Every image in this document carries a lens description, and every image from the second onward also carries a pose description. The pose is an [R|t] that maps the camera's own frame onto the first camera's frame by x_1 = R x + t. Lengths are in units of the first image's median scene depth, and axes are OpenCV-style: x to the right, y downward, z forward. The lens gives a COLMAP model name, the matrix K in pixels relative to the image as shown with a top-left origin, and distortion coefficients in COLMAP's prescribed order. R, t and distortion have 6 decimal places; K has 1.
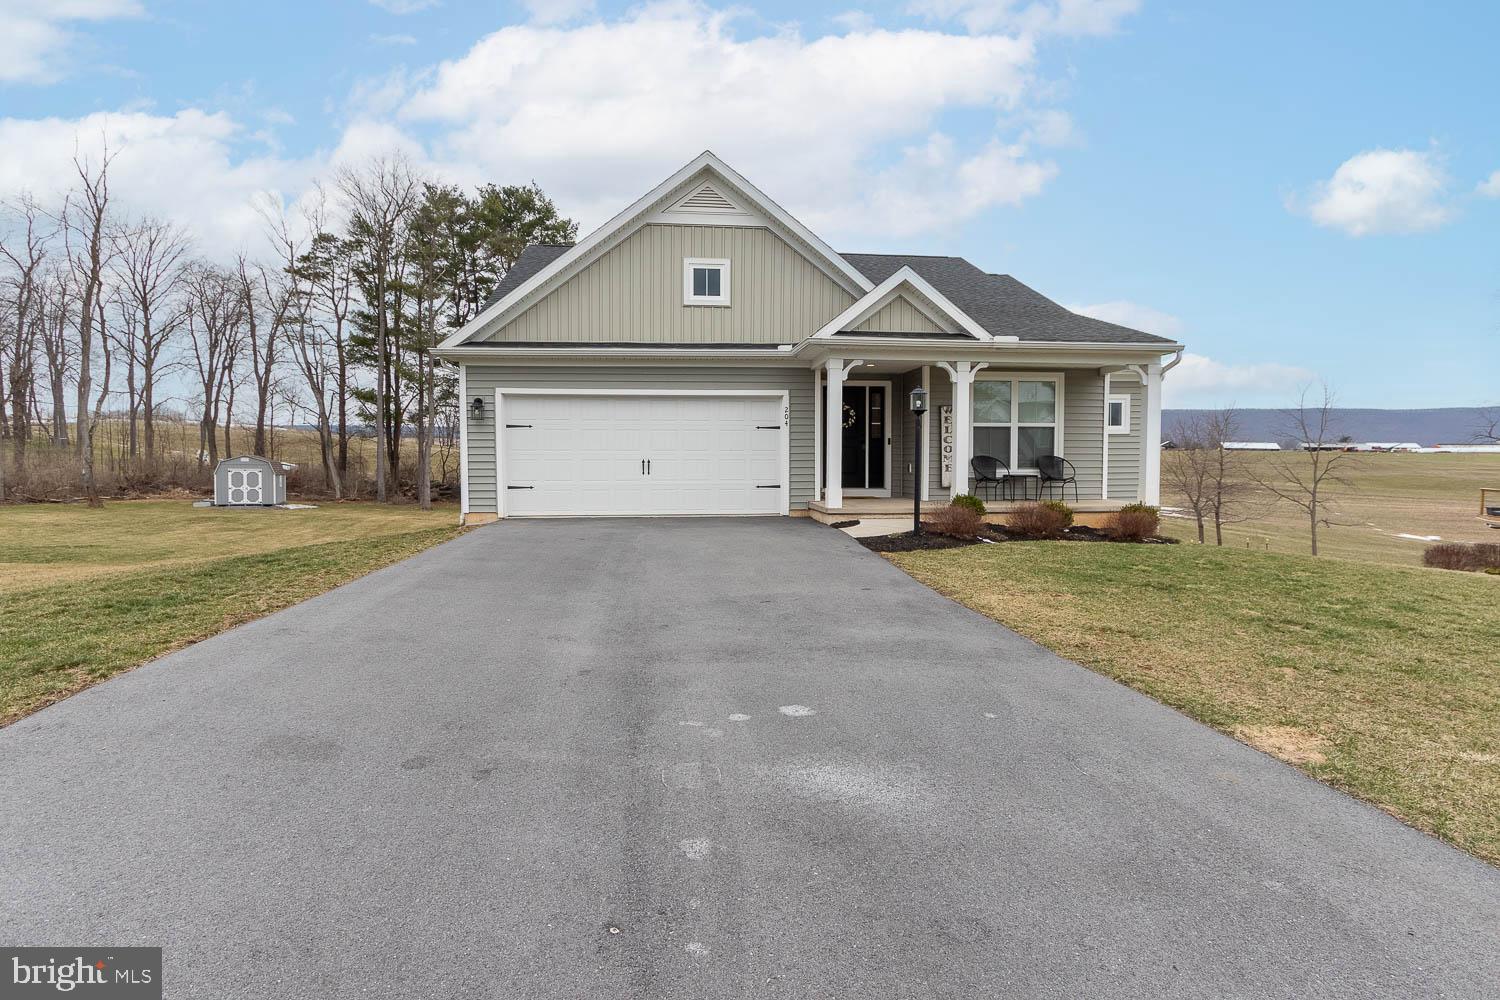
lens RADIAL K [[738.3, 0, 758.1], [0, 738.3, 488.6], [0, 0, 1]] dist [-0.012797, -0.000180]
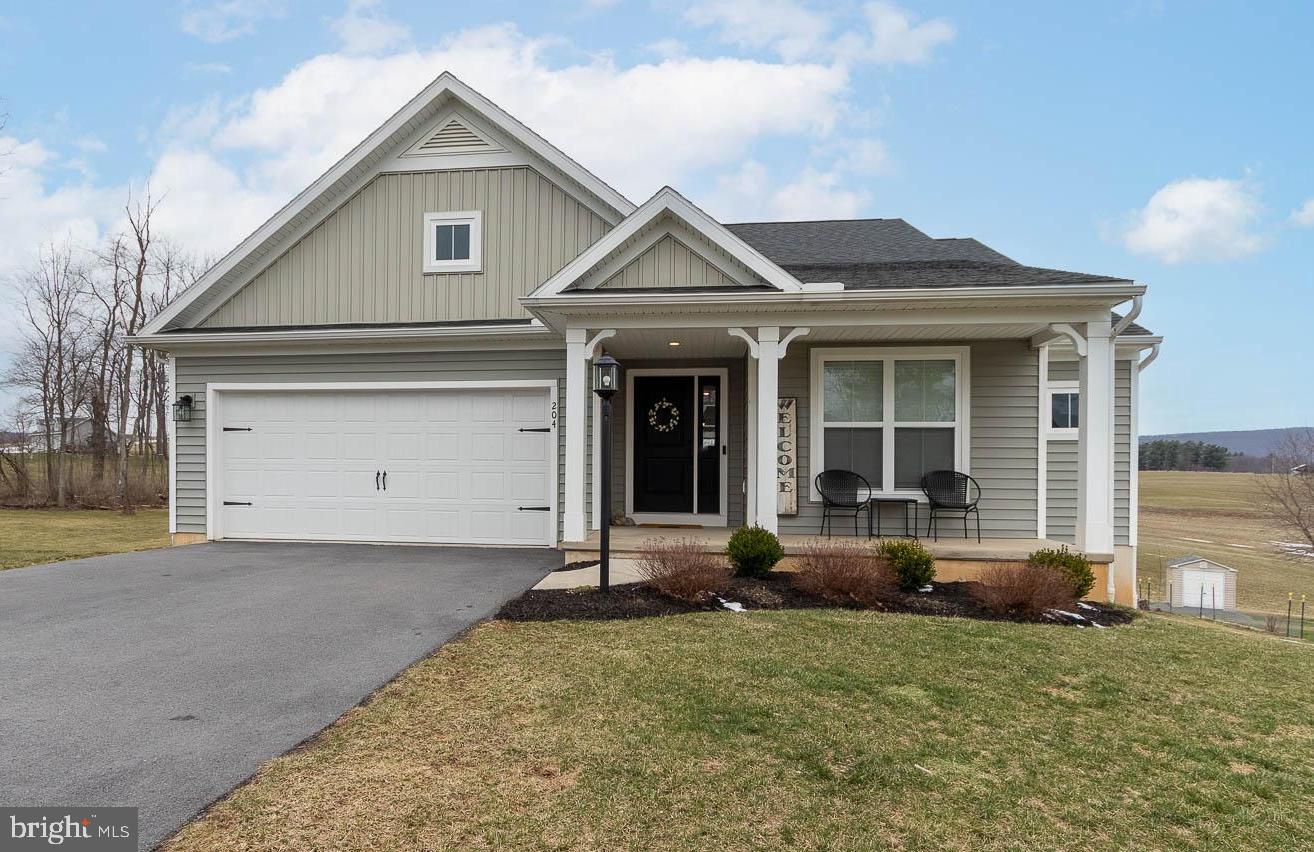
lens RADIAL K [[736.4, 0, 622.9], [0, 736.4, 479.5], [0, 0, 1]] dist [-0.014179, 0.002320]
pose [[0.969975, 0.011152, -0.242949, 0.291063], [-0.020945, 0.999067, -0.037763, -0.005847], [0.242301, 0.041717, 0.969304, 0.304045]]
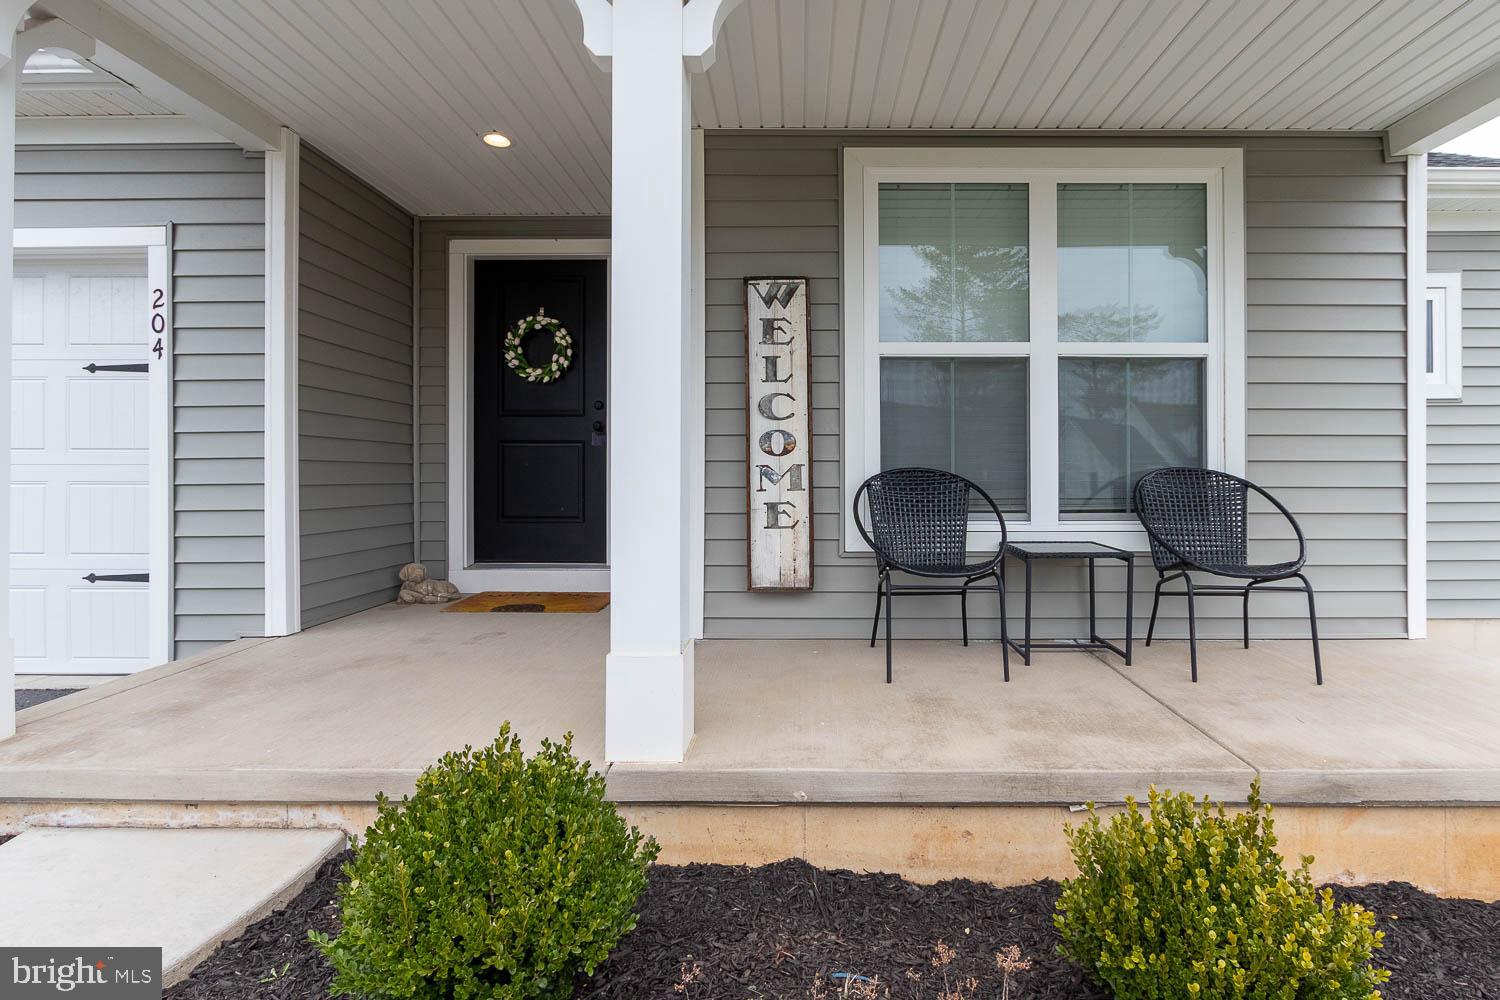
lens RADIAL K [[738.3, 0, 811.3], [0, 738.3, 469.0], [0, 0, 1]] dist [-0.012797, -0.000180]
pose [[0.992666, 0.001860, -0.120876, 0.314428], [-0.006568, 0.999235, -0.038558, -0.035594], [0.120711, 0.039069, 0.991919, 0.774904]]
